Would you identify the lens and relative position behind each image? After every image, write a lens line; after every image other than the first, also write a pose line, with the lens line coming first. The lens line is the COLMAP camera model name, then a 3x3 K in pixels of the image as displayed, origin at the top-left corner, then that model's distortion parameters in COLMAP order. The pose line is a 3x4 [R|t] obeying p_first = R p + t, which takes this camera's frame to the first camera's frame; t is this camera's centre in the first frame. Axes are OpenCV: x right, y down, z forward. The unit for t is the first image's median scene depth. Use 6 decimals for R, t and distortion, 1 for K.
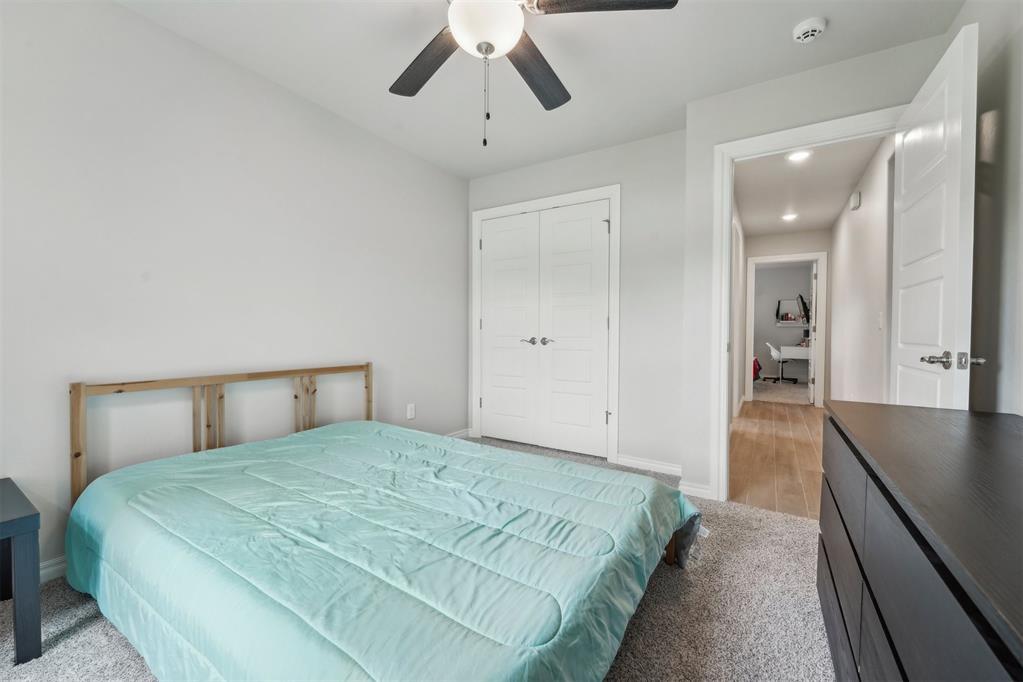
lens RADIAL K [[406.6, 0, 511.5], [0, 406.6, 341.0], [0, 0, 1]] dist [-0.000176, 0.000538]
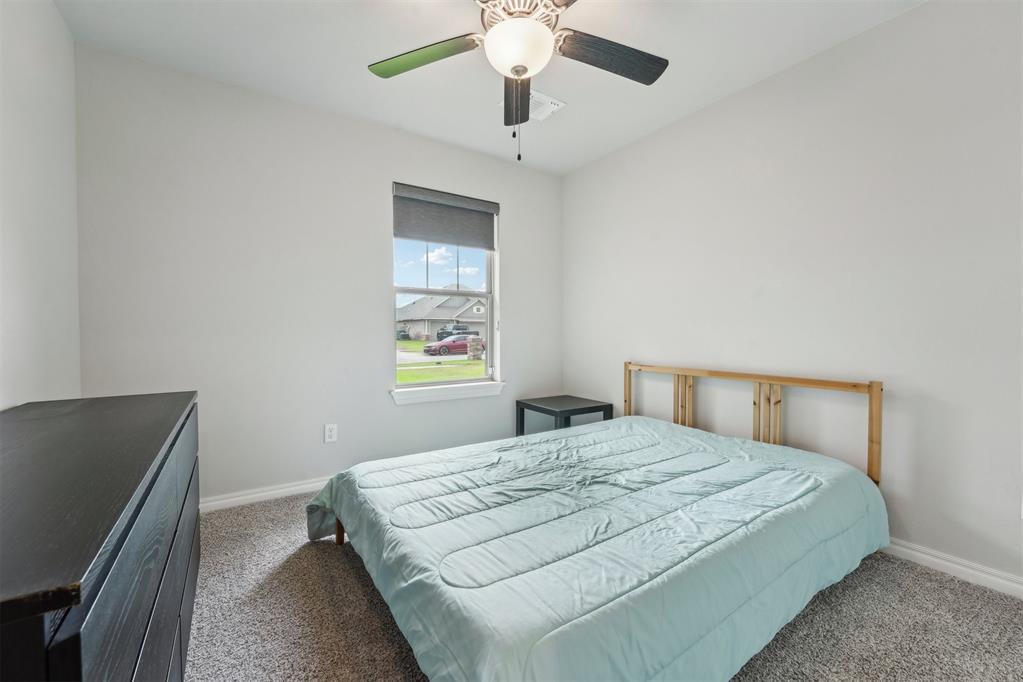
lens RADIAL K [[406.6, 0, 511.5], [0, 406.6, 341.0], [0, 0, 1]] dist [-0.000176, 0.000538]
pose [[-0.397195, 0.011088, -0.917667, 0.659923], [-0.024026, 0.999459, 0.022476, -0.017103], [0.917420, 0.030975, -0.396713, 0.999128]]
